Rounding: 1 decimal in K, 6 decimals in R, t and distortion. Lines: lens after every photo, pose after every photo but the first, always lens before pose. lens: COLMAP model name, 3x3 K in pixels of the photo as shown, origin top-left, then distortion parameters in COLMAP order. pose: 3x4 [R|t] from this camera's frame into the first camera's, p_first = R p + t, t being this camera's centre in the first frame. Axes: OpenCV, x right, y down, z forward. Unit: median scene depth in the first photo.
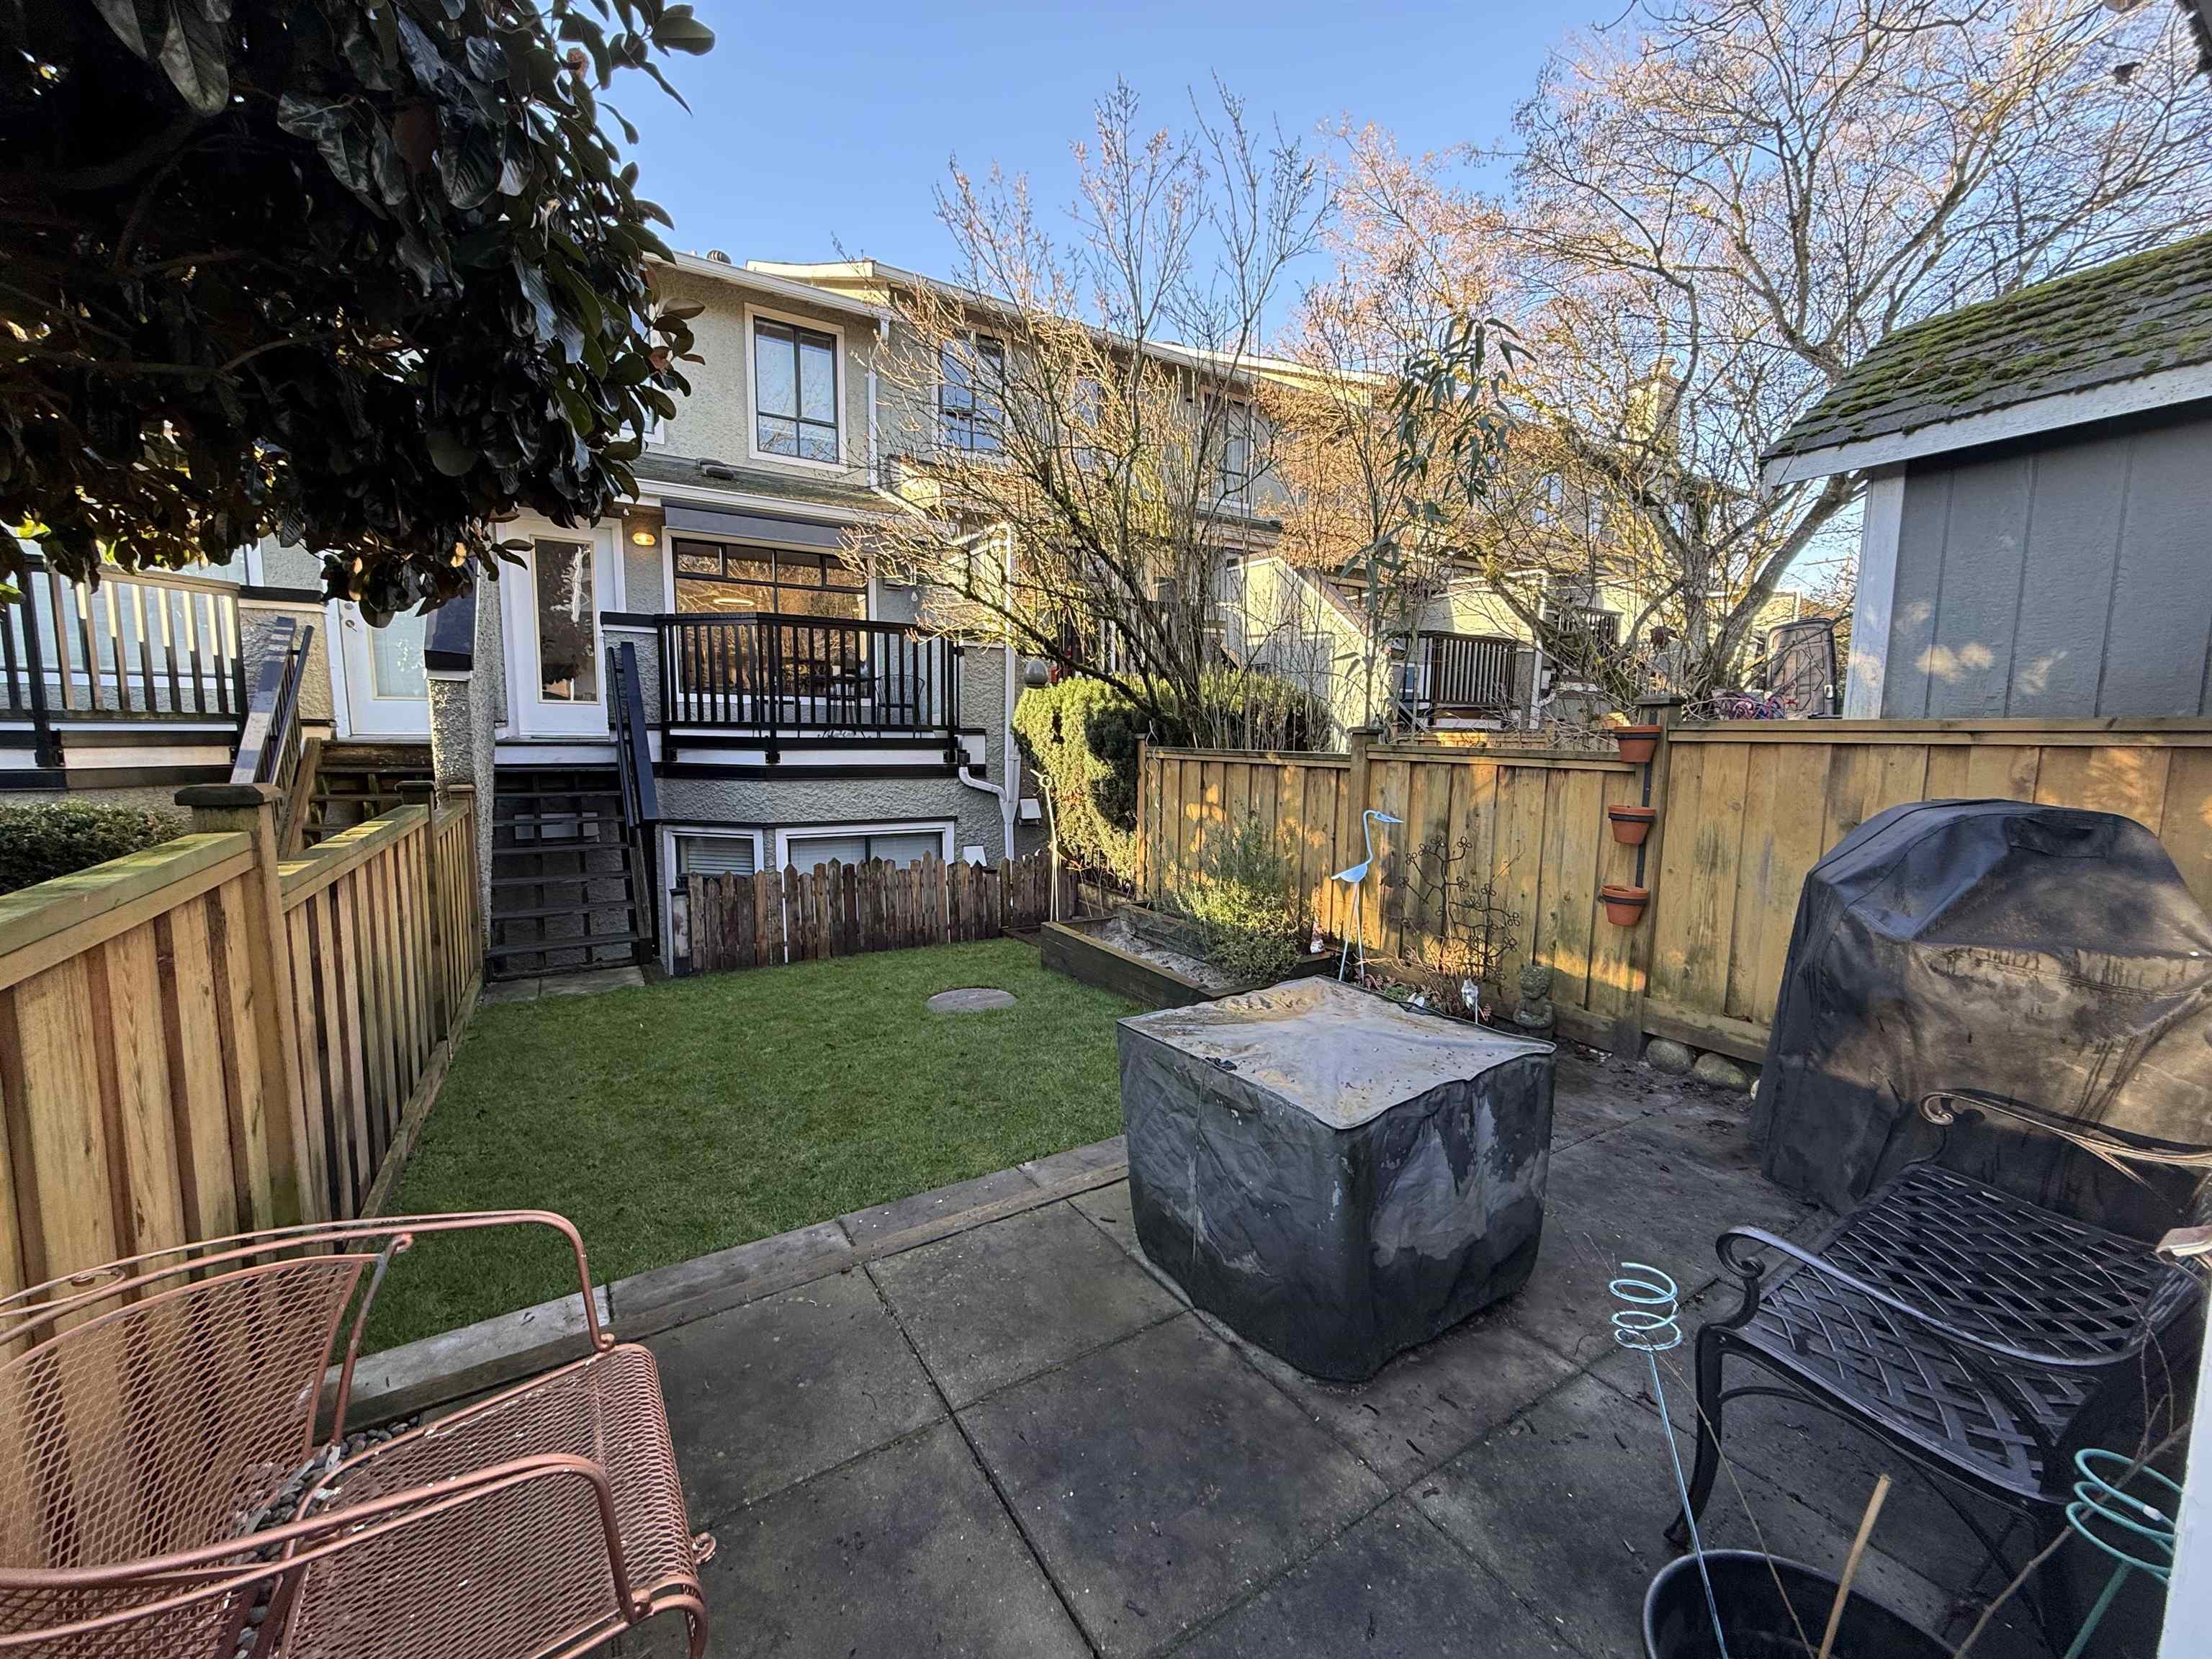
lens RADIAL K [[880.1, 0, 1107.3], [0, 880.1, 829.2], [0, 0, 1]] dist [-0.003796, -0.000305]
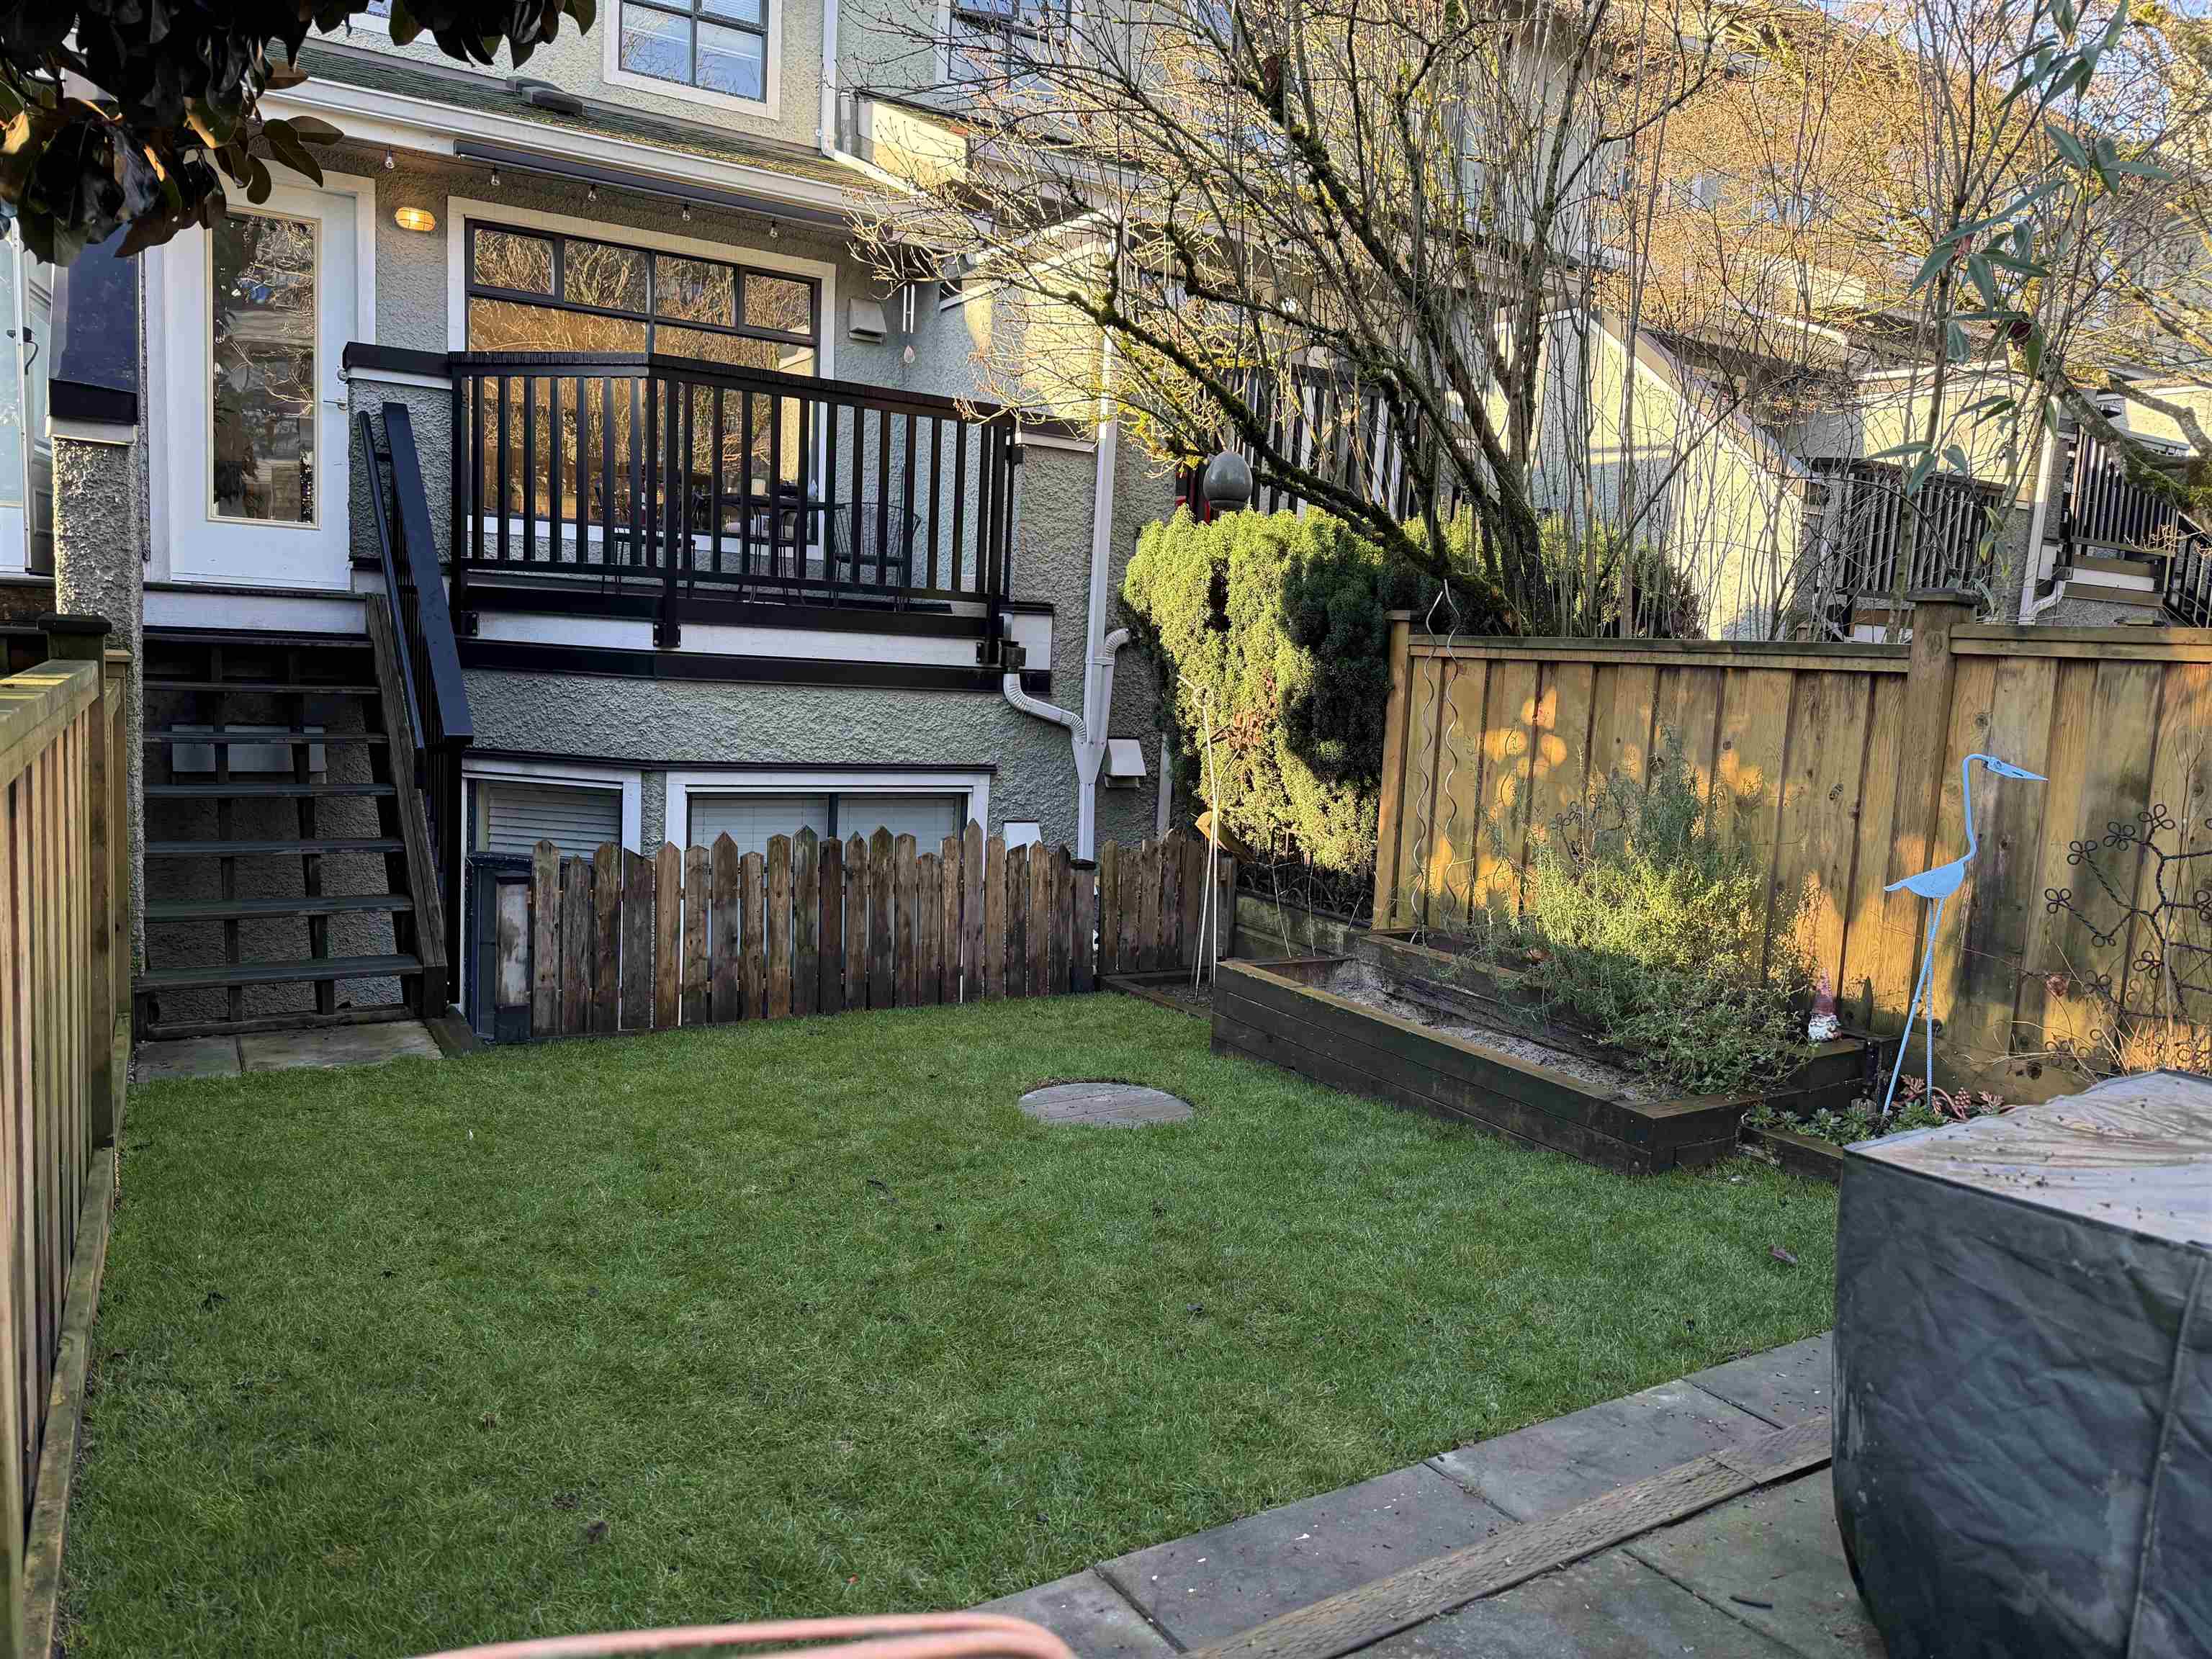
lens RADIAL K [[1547.6, 0, 1125.3], [0, 1547.6, 836.4], [0, 0, 1]] dist [0.049811, -0.060353]
pose [[0.999299, 0.037404, 0.001228, -0.118268], [-0.037411, 0.999277, 0.006739, 0.024594], [-0.000975, -0.006780, 0.999977, 0.079680]]
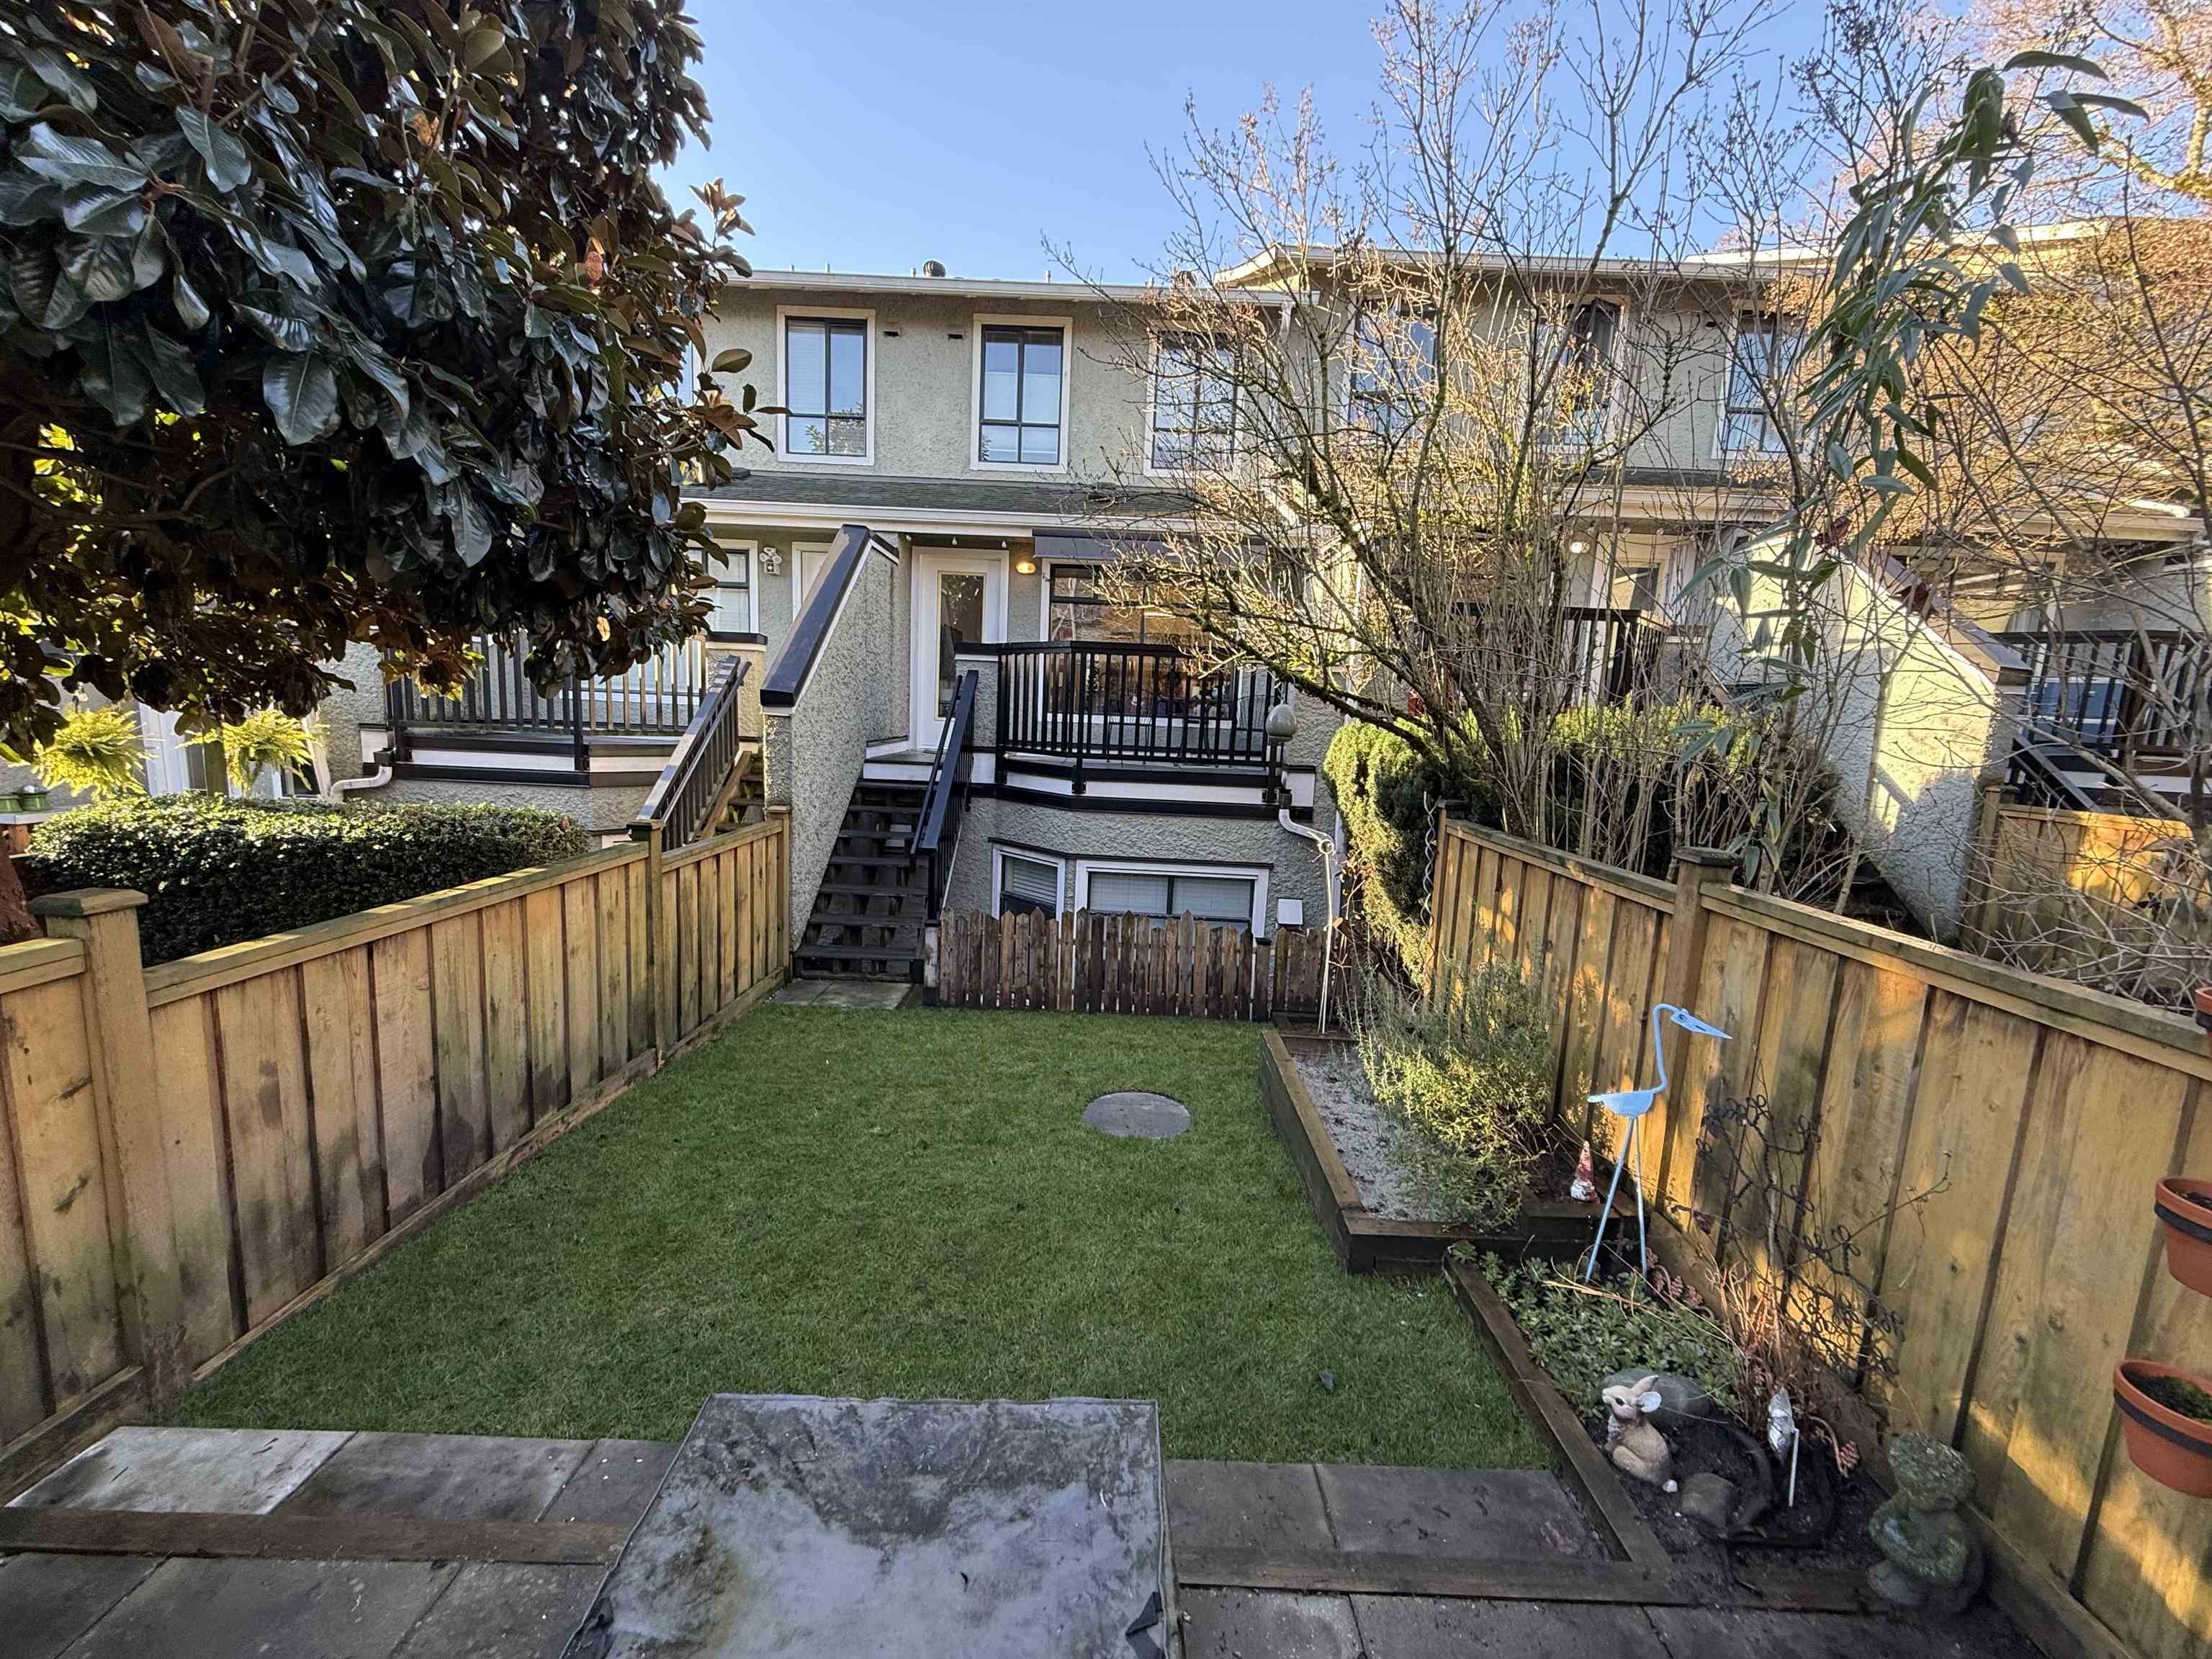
lens RADIAL K [[880.1, 0, 1095.1], [0, 880.1, 830.5], [0, 0, 1]] dist [-0.003796, -0.000305]
pose [[0.843551, 0.095373, -0.528513, 0.182183], [-0.091394, 0.995244, 0.033725, -0.079076], [0.529216, 0.019854, 0.848255, 0.204243]]
